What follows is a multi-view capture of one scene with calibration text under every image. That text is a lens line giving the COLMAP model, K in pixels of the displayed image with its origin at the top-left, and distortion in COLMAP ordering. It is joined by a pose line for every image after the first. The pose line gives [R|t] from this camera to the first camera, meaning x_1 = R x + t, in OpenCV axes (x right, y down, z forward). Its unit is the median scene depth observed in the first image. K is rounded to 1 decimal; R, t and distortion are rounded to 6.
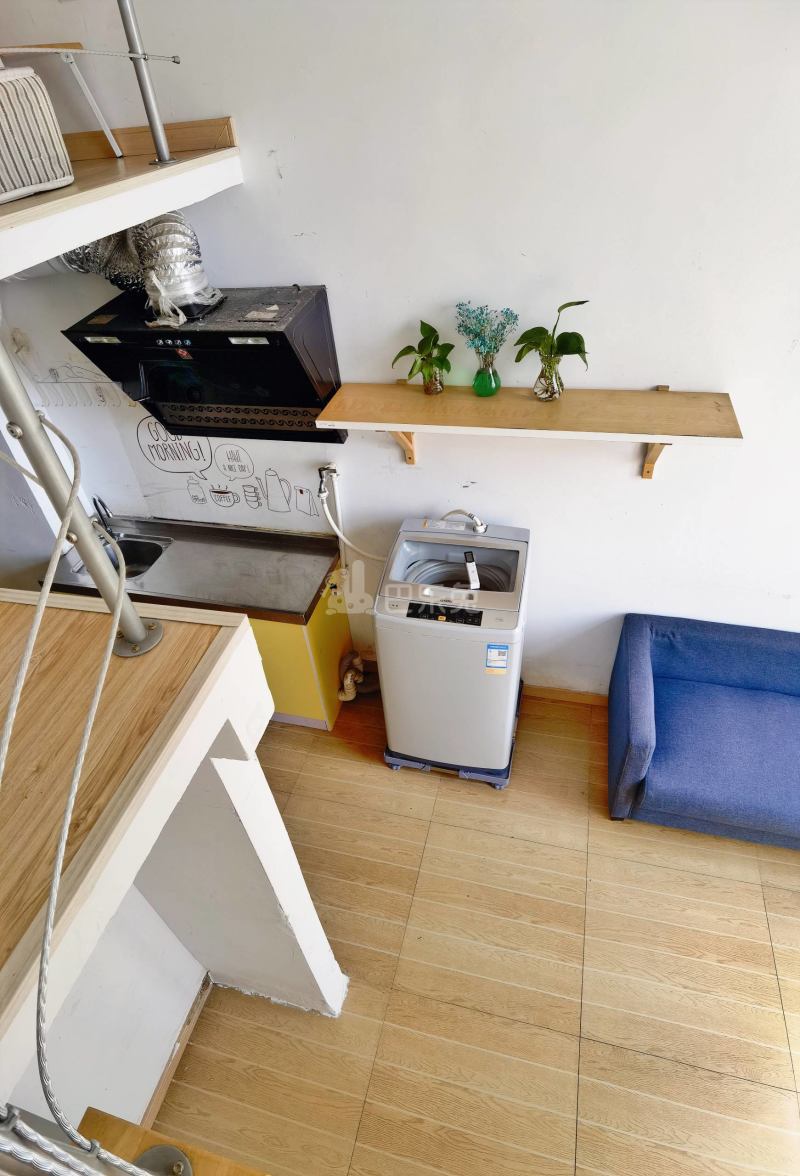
lens RADIAL K [[623.0, 0, 401.1], [0, 623.0, 585.3], [0, 0, 1]] dist [-0.027013, 0.004780]
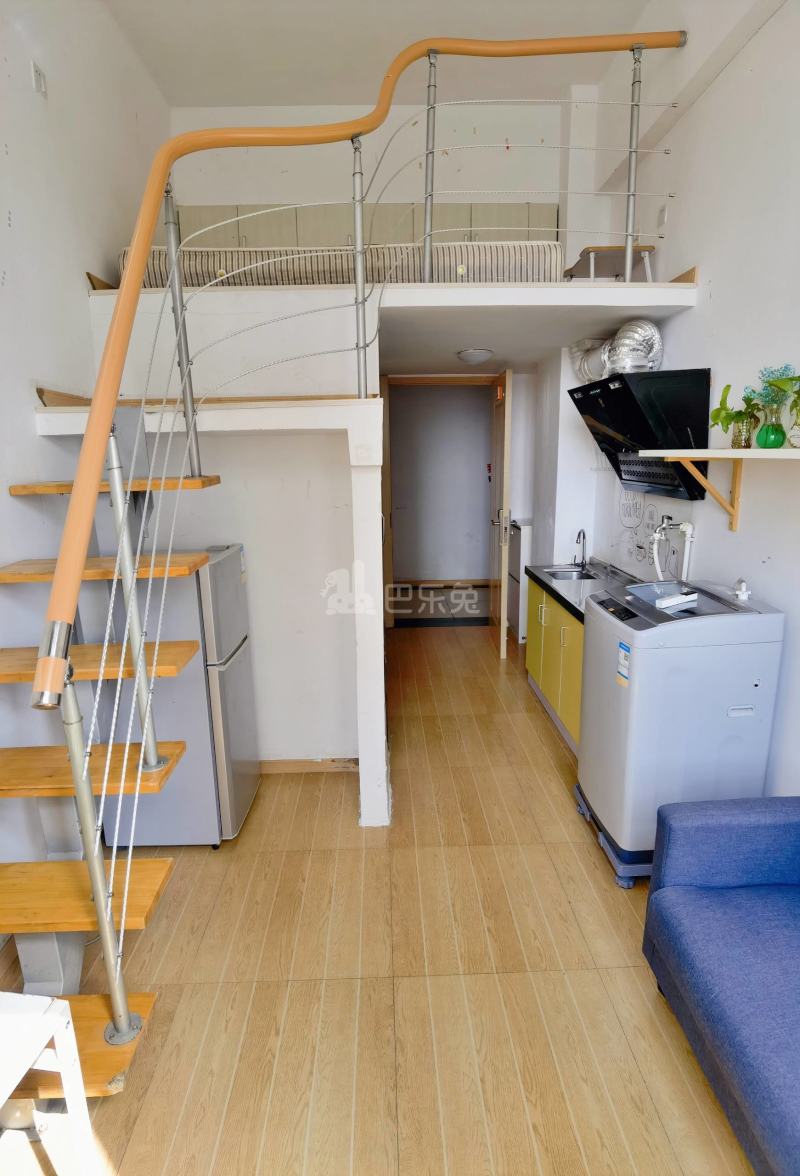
lens RADIAL K [[623.0, 0, 402.6], [0, 623.0, 591.8], [0, 0, 1]] dist [-0.027013, 0.004780]
pose [[0.280045, 0.280843, -0.917988, 0.961393], [-0.628643, 0.776348, 0.045734, 0.209023], [0.725522, 0.564279, 0.393962, 0.281058]]
